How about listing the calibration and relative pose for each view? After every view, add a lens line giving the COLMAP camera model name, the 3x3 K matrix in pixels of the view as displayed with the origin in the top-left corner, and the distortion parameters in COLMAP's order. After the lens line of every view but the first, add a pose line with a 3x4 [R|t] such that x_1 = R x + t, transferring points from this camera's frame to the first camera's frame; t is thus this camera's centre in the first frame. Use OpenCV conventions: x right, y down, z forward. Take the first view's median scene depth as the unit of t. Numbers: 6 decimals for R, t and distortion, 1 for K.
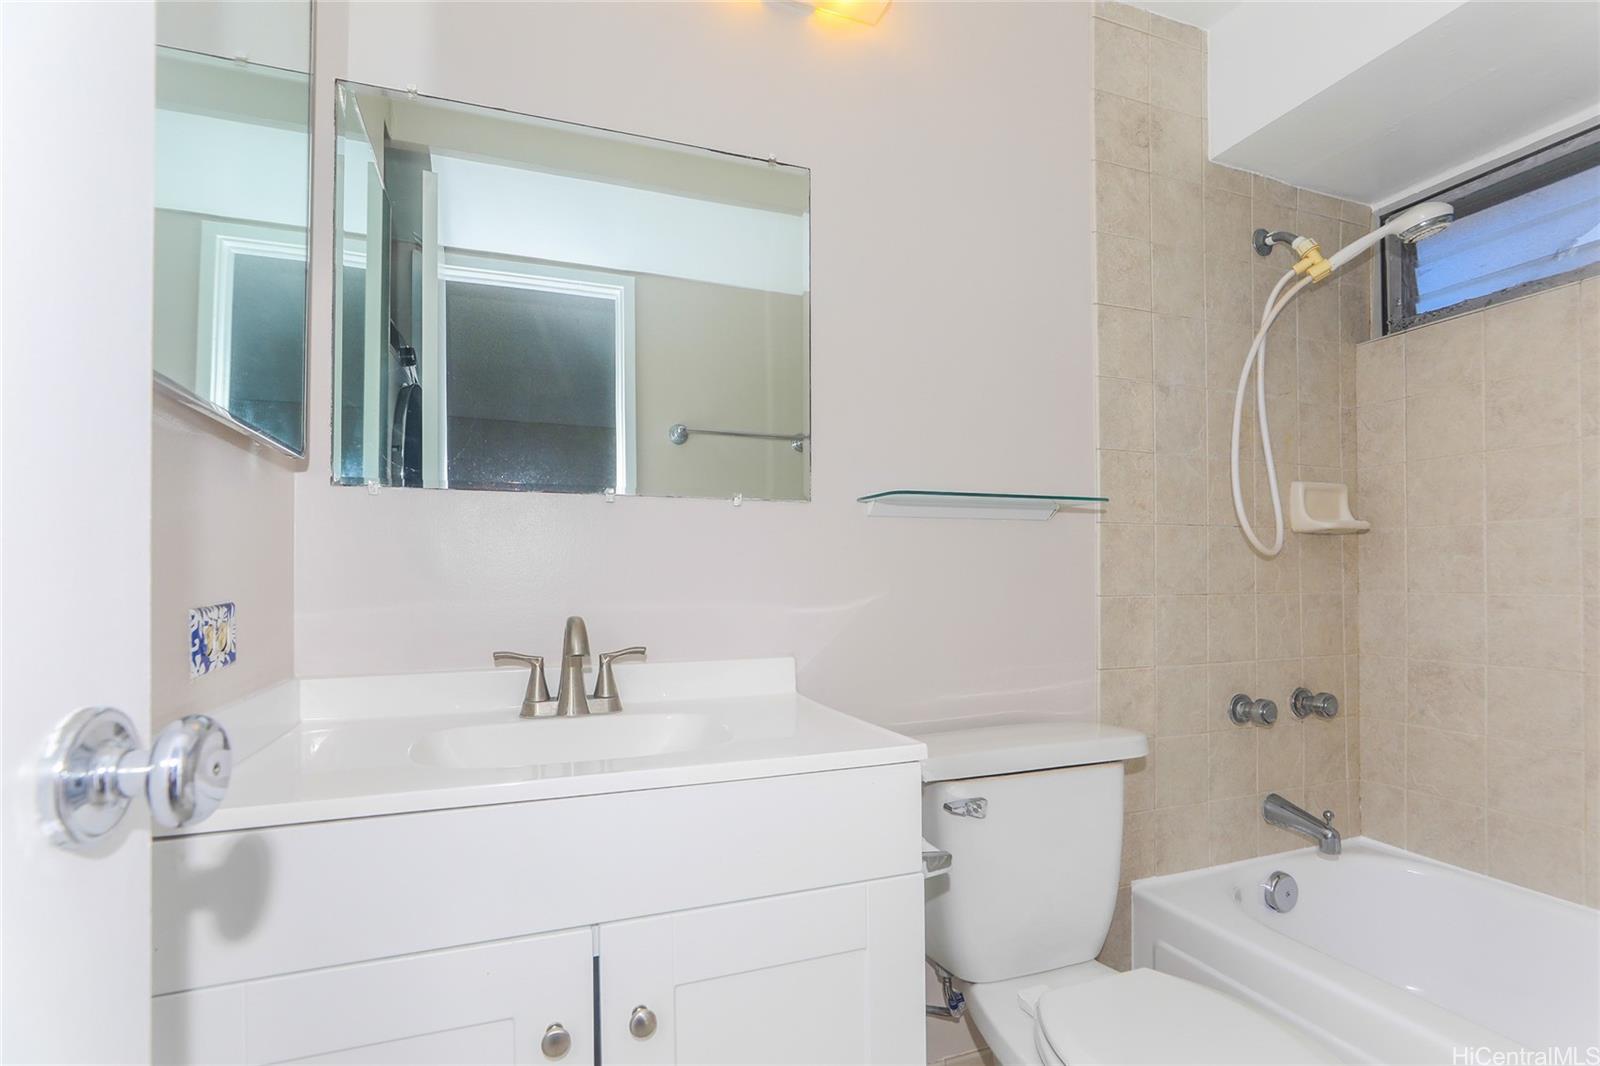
lens RADIAL K [[743.0, 0, 803.8], [0, 743.0, 558.5], [0, 0, 1]] dist [-0.021753, 0.008743]
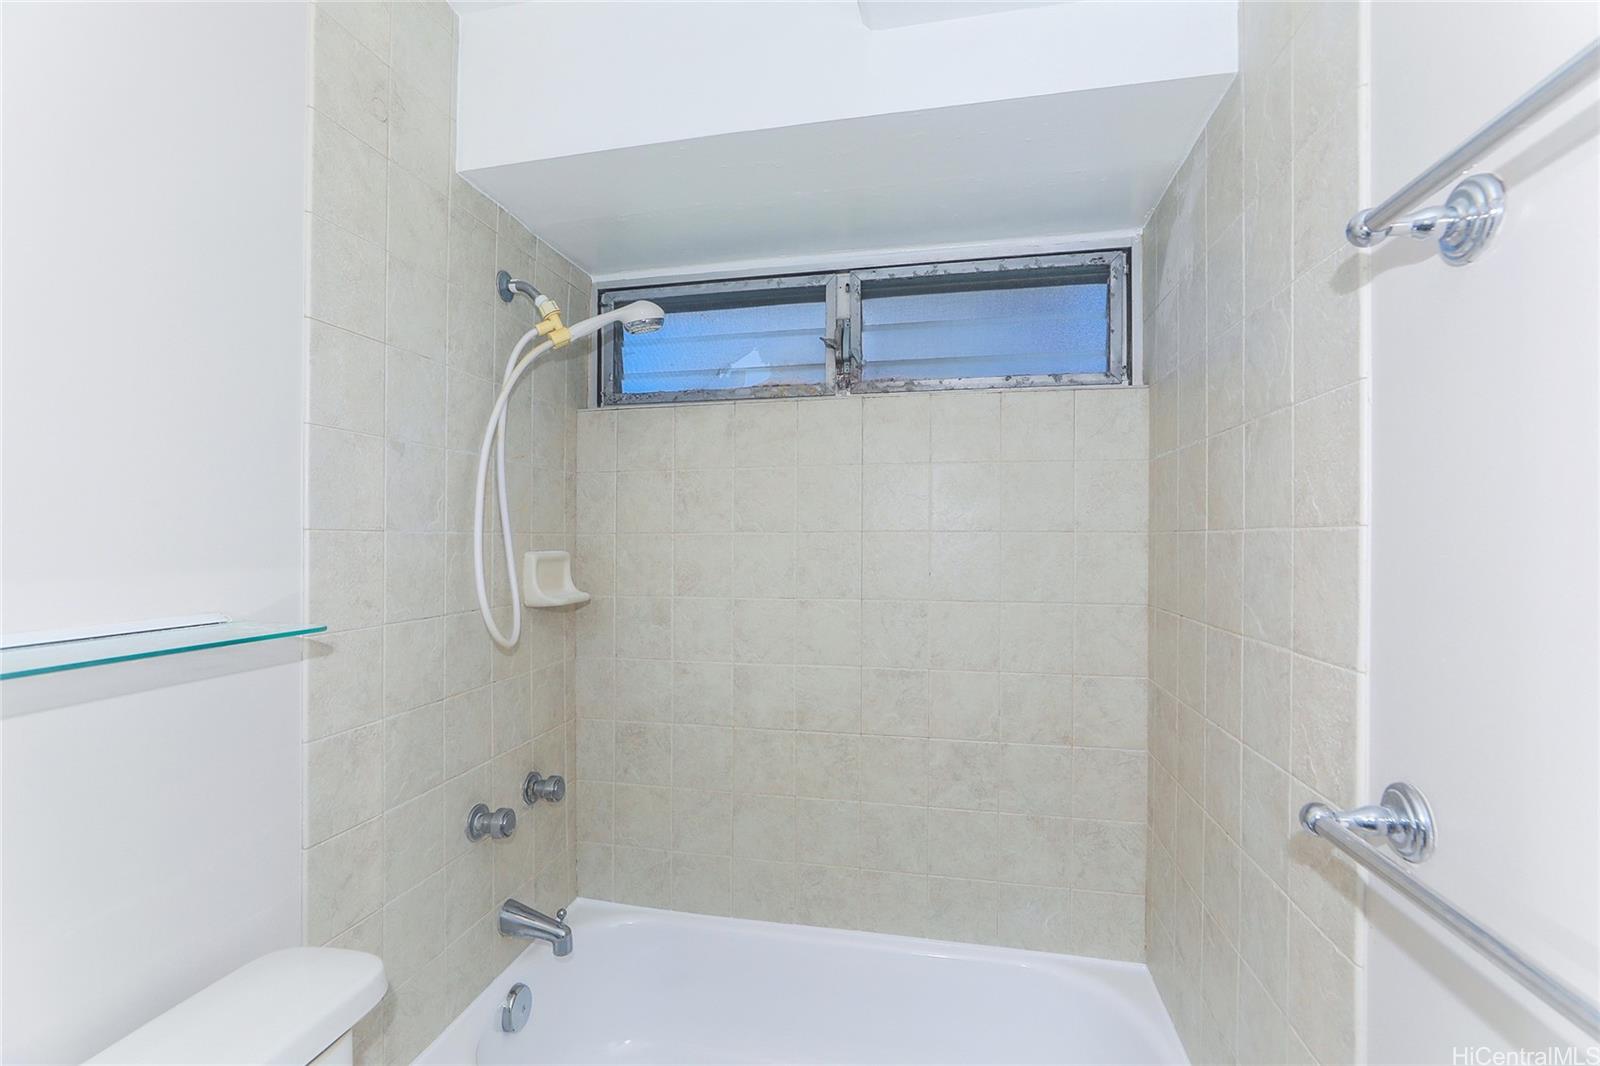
lens RADIAL K [[730.4, 0, 768.8], [0, 730.4, 555.2], [0, 0, 1]] dist [-0.039264, 0.019609]
pose [[0.562009, -0.002530, 0.827127, 0.071527], [-0.032624, 0.999149, 0.025223, -0.140126], [-0.826487, -0.041160, 0.561448, 0.231121]]
